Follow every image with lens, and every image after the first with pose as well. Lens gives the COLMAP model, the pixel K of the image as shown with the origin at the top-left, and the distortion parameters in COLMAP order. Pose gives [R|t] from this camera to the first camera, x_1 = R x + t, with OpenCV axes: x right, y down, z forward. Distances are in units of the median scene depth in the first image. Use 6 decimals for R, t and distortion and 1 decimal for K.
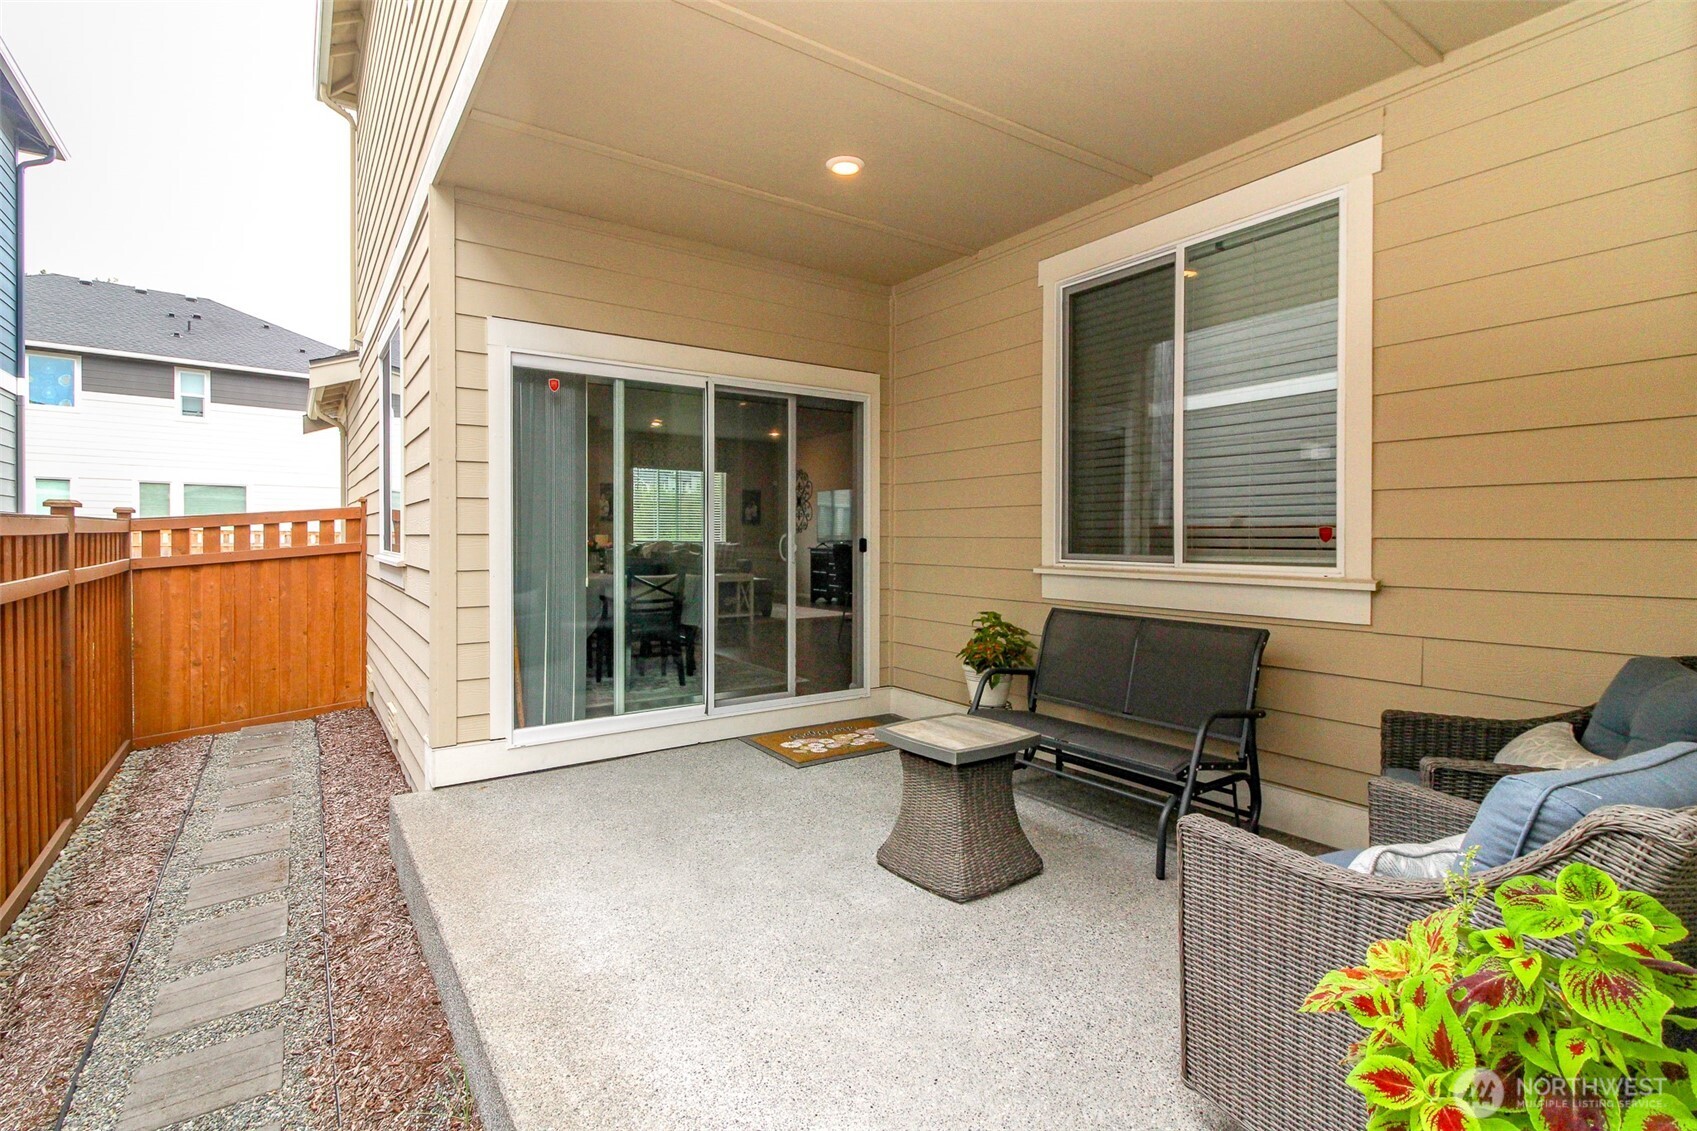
lens RADIAL K [[775.8, 0, 830.4], [0, 775.8, 551.3], [0, 0, 1]] dist [0.012790, -0.007573]
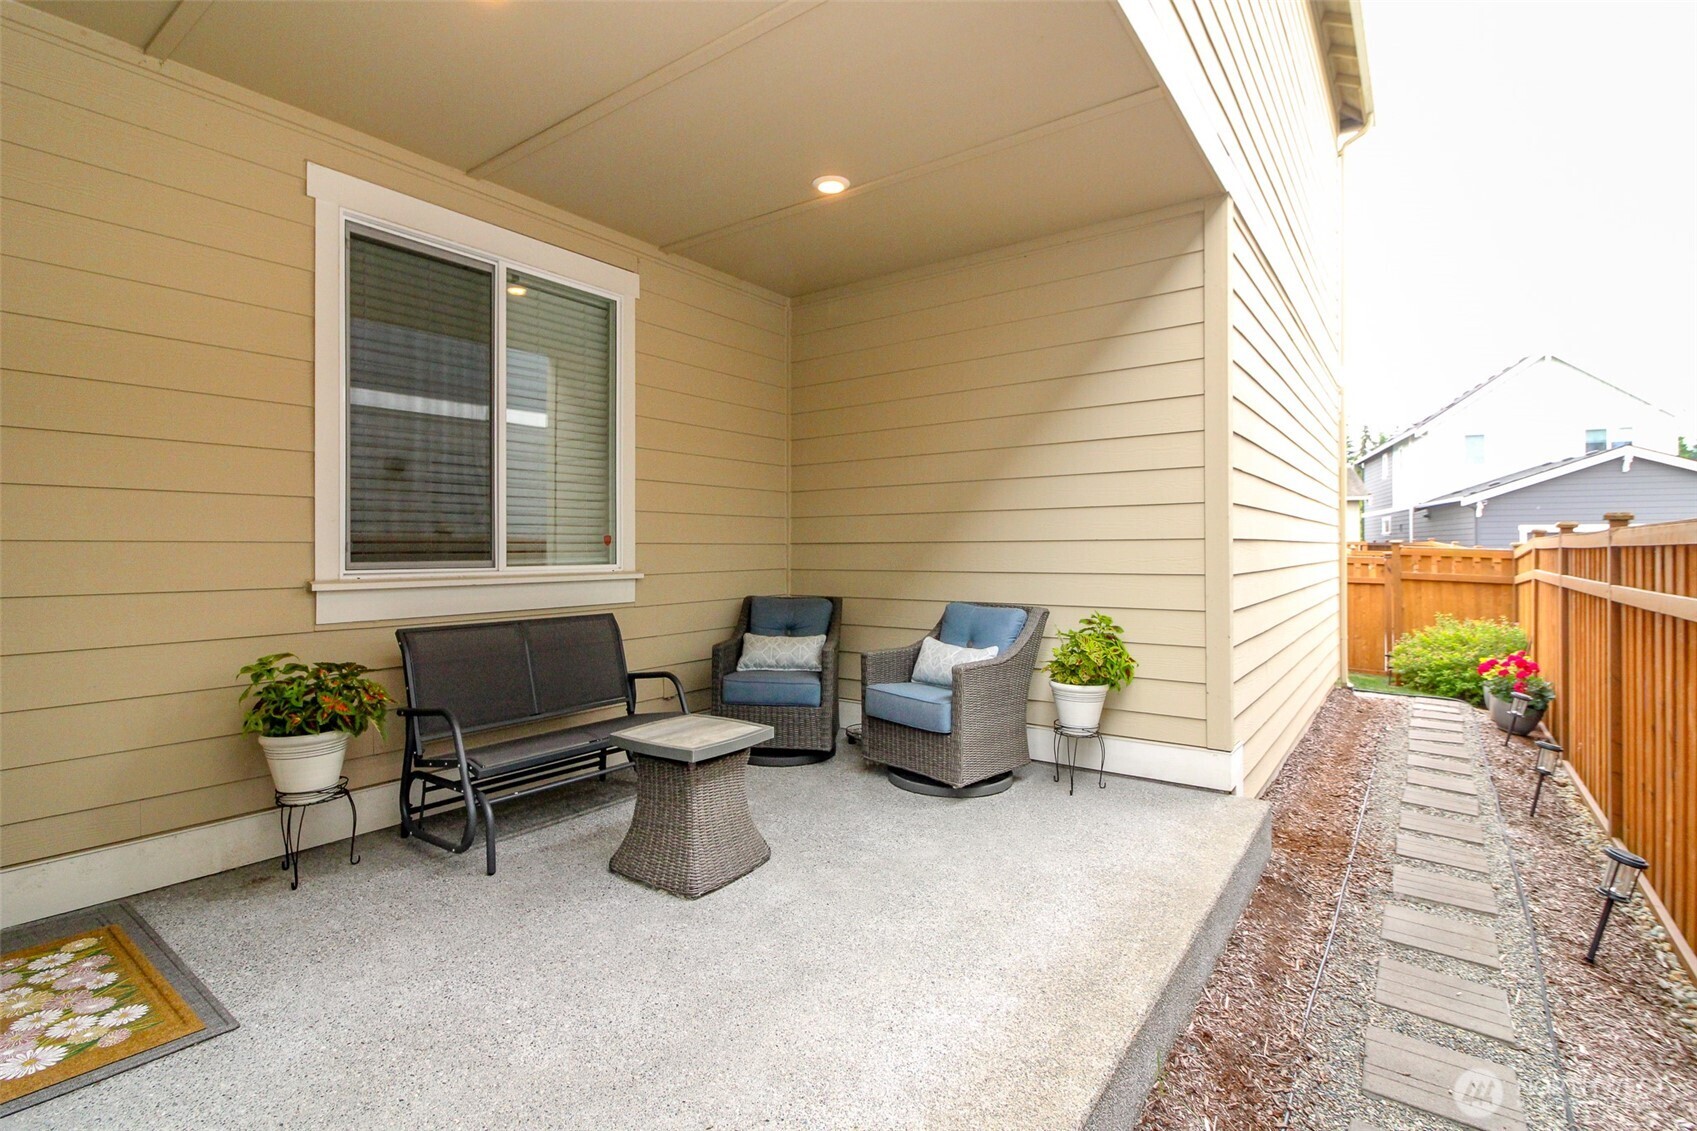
lens RADIAL K [[802.7, 0, 835.0], [0, 802.7, 558.7], [0, 0, 1]] dist [-0.004013, -0.003914]
pose [[-0.327279, -0.014625, 0.944815, -0.732111], [0.019960, 0.999550, 0.022386, -0.011100], [-0.944717, 0.026185, -0.326840, 0.961168]]
